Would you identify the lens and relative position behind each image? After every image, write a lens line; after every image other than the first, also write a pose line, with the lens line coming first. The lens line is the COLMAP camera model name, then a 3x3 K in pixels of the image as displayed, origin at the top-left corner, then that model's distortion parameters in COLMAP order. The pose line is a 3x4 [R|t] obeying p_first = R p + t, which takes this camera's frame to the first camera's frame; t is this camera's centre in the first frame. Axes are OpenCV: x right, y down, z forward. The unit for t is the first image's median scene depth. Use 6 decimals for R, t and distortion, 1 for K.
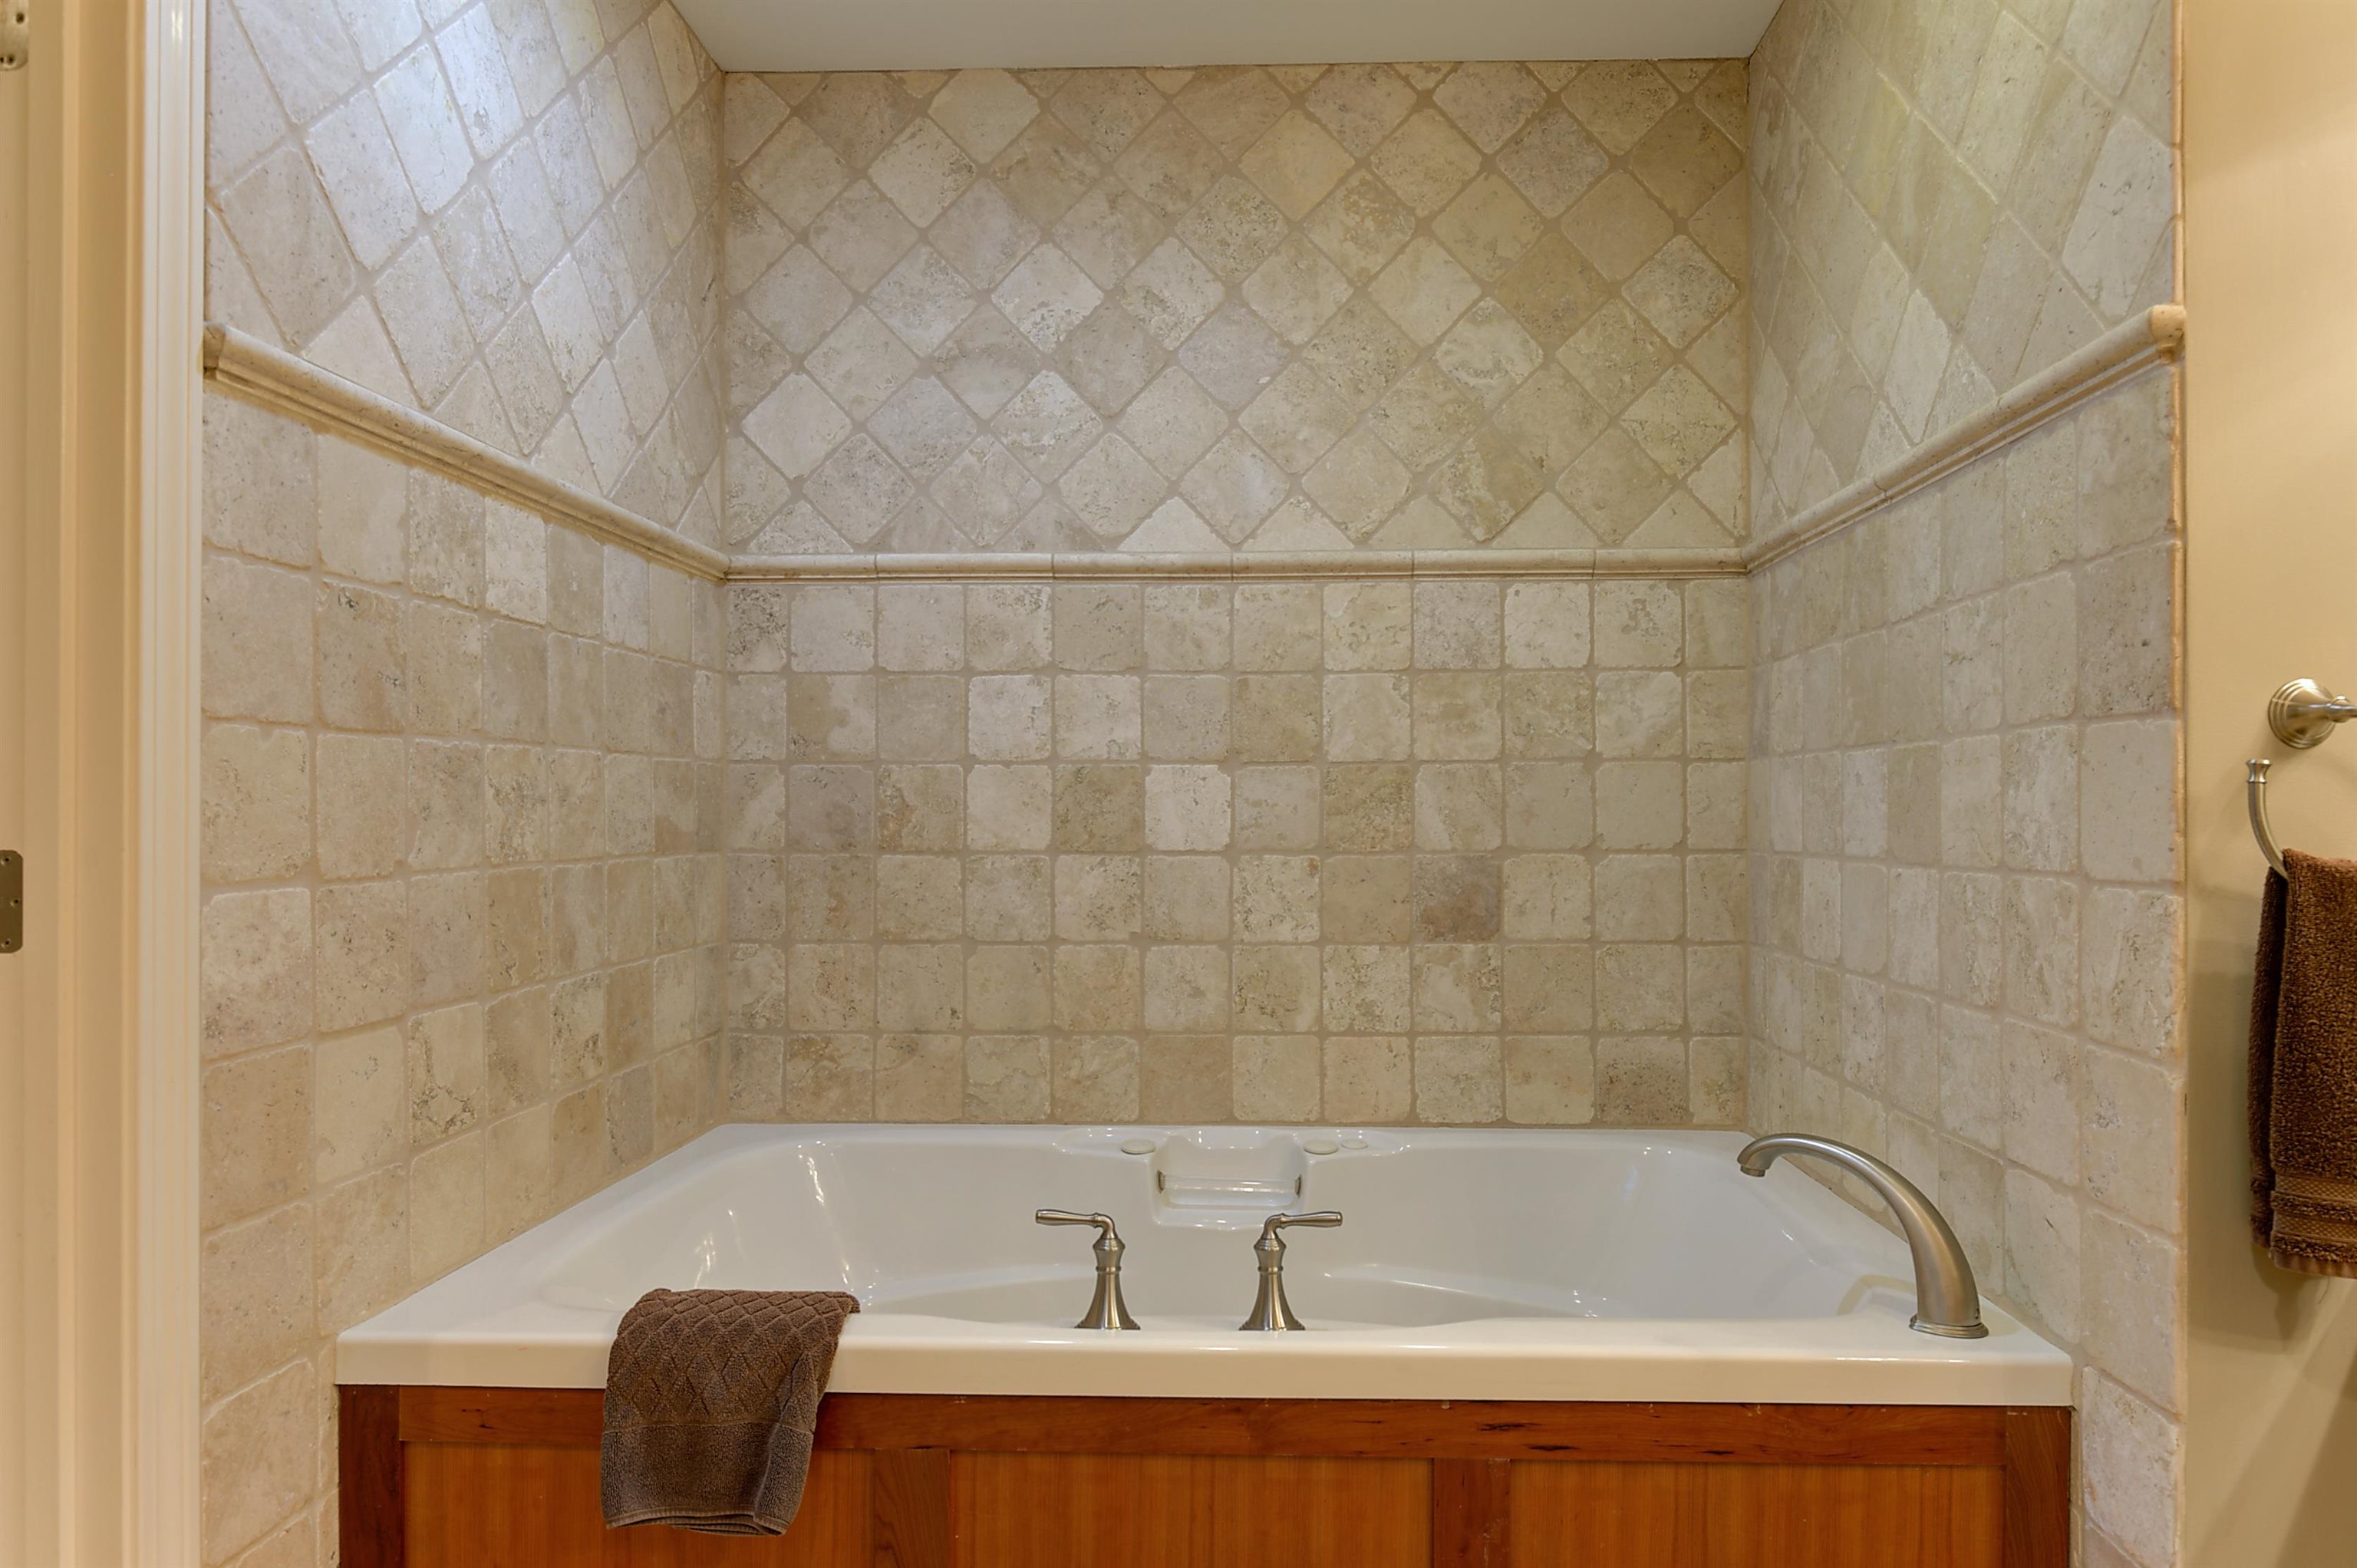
lens RADIAL K [[1501.5, 0, 1205.8], [0, 1501.5, 807.7], [0, 0, 1]] dist [-0.003418, -0.003934]
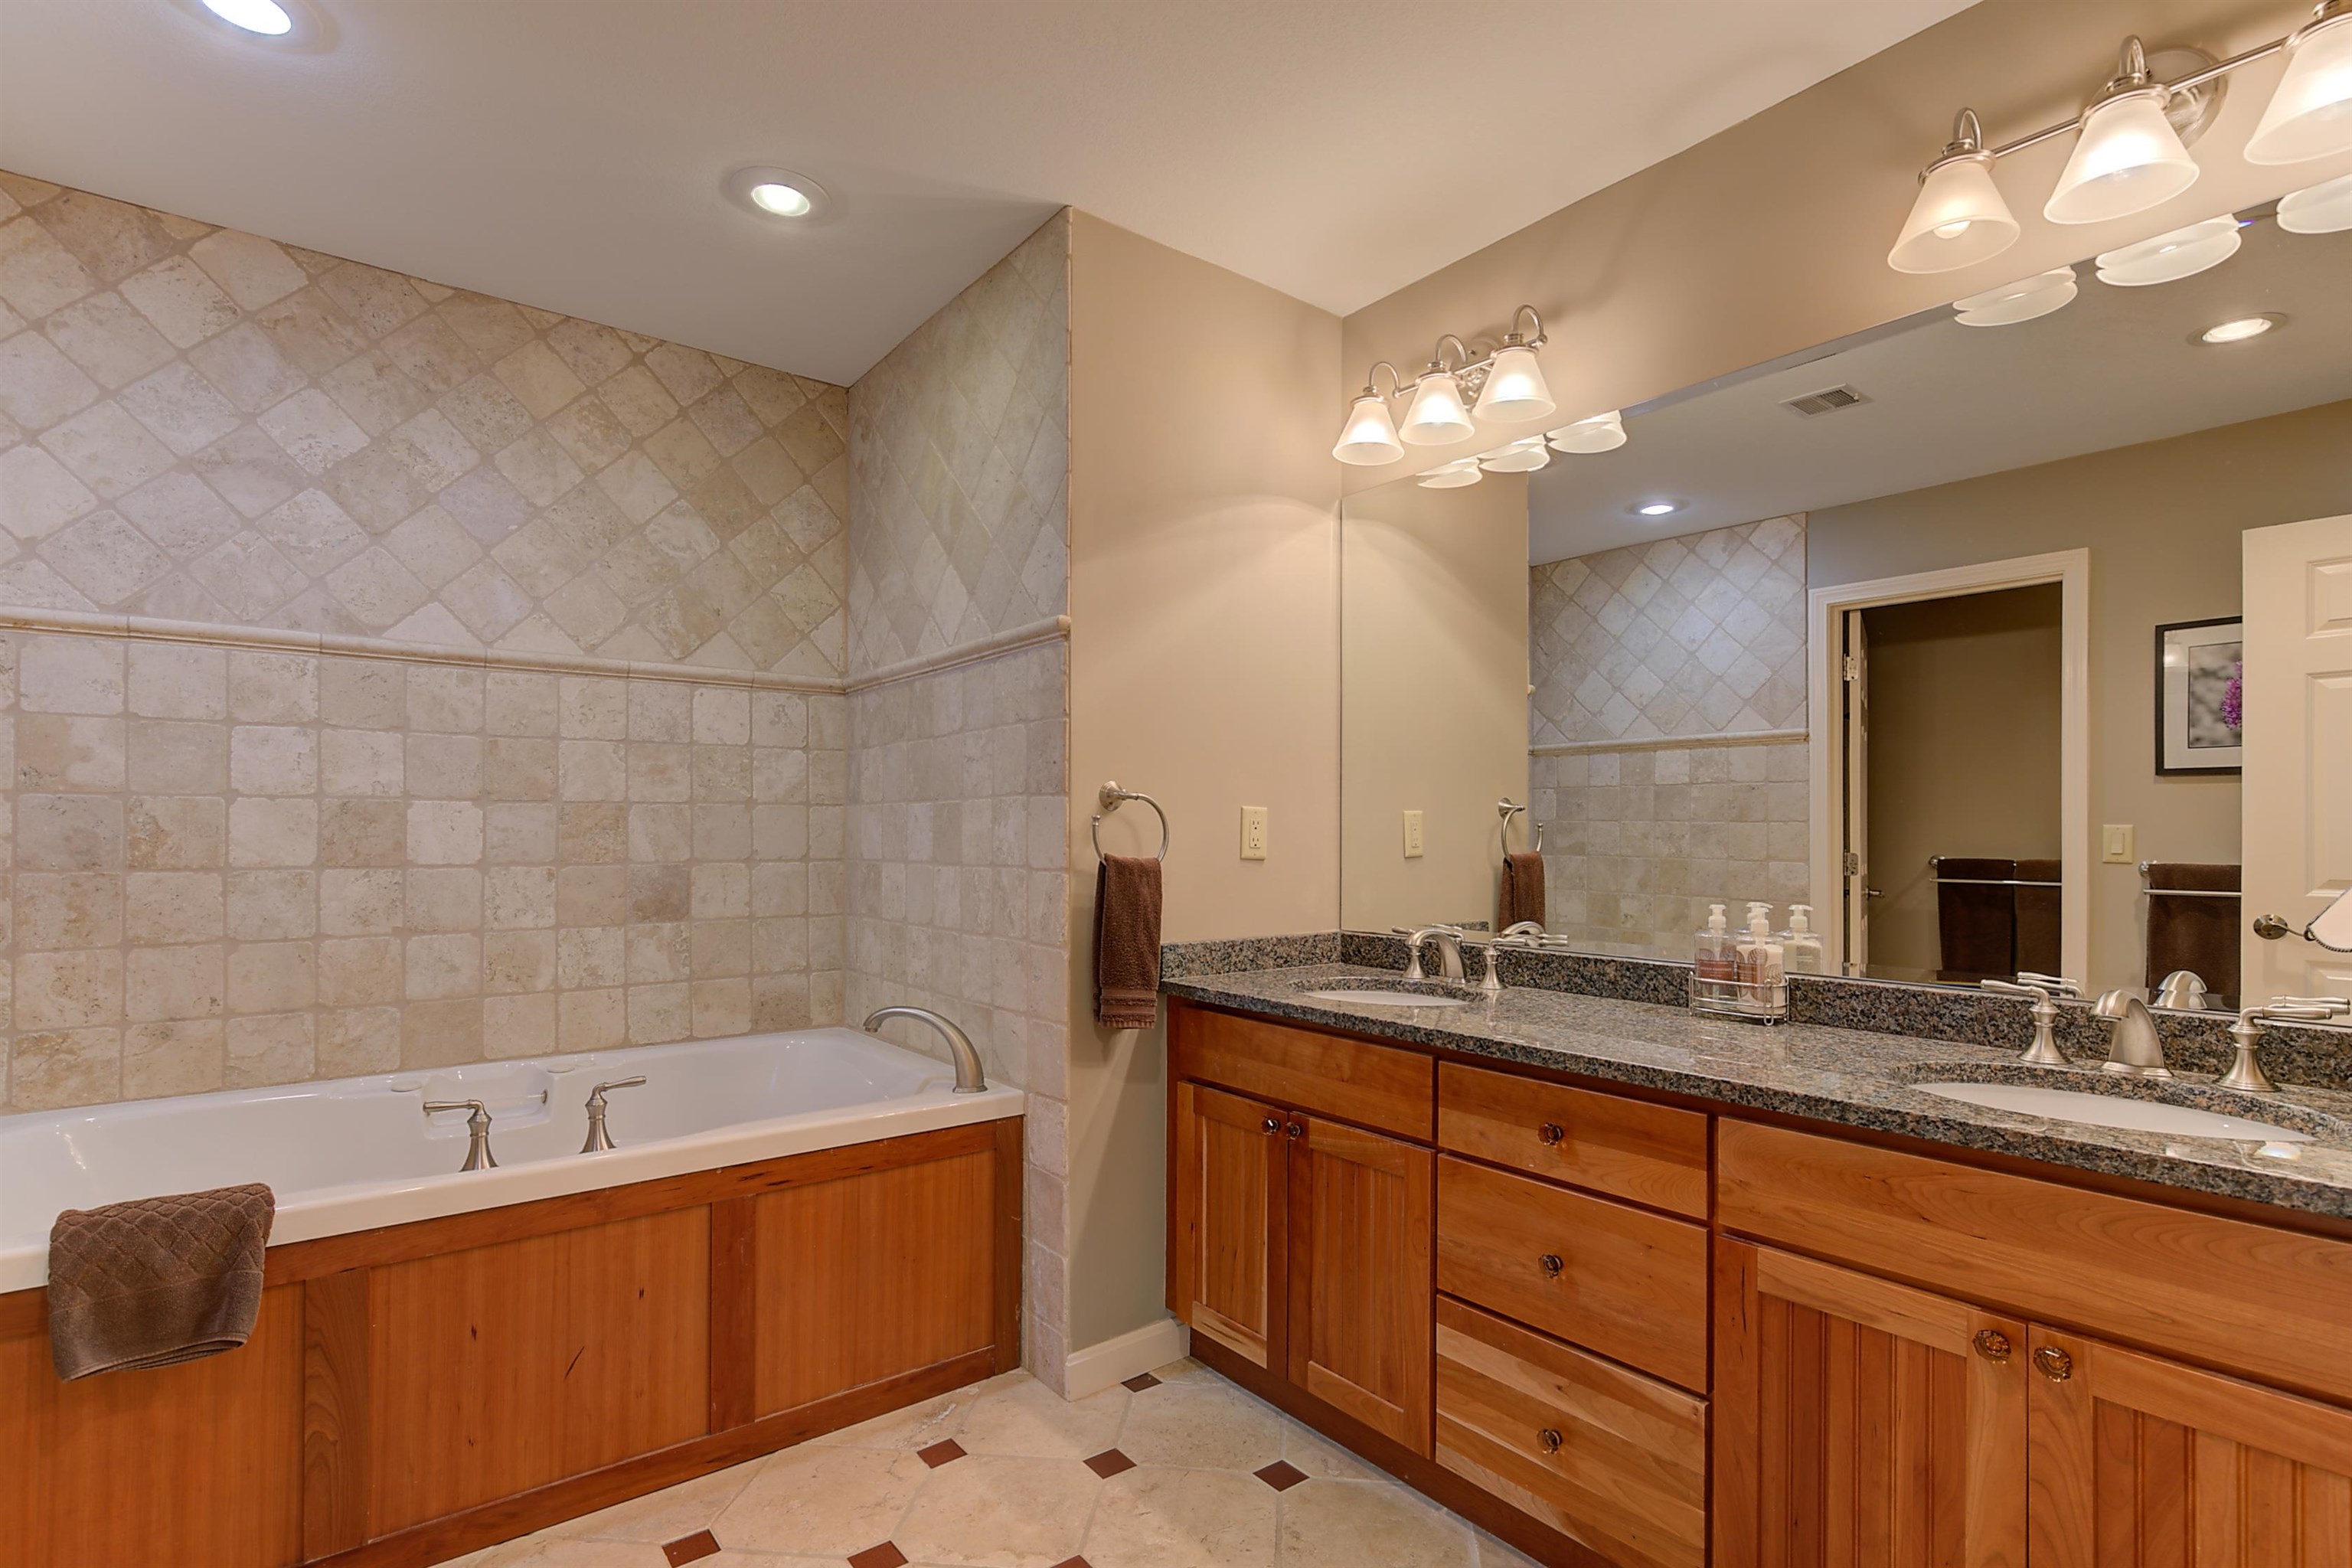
lens RADIAL K [[1155.5, 0, 1171.8], [0, 1155.5, 826.1], [0, 0, 1]] dist [0.001159, 0.000742]
pose [[0.777966, 0.005737, 0.628280, -0.162344], [-0.003133, 0.999981, -0.005252, -0.002795], [-0.628299, 0.002118, 0.777969, -0.229114]]
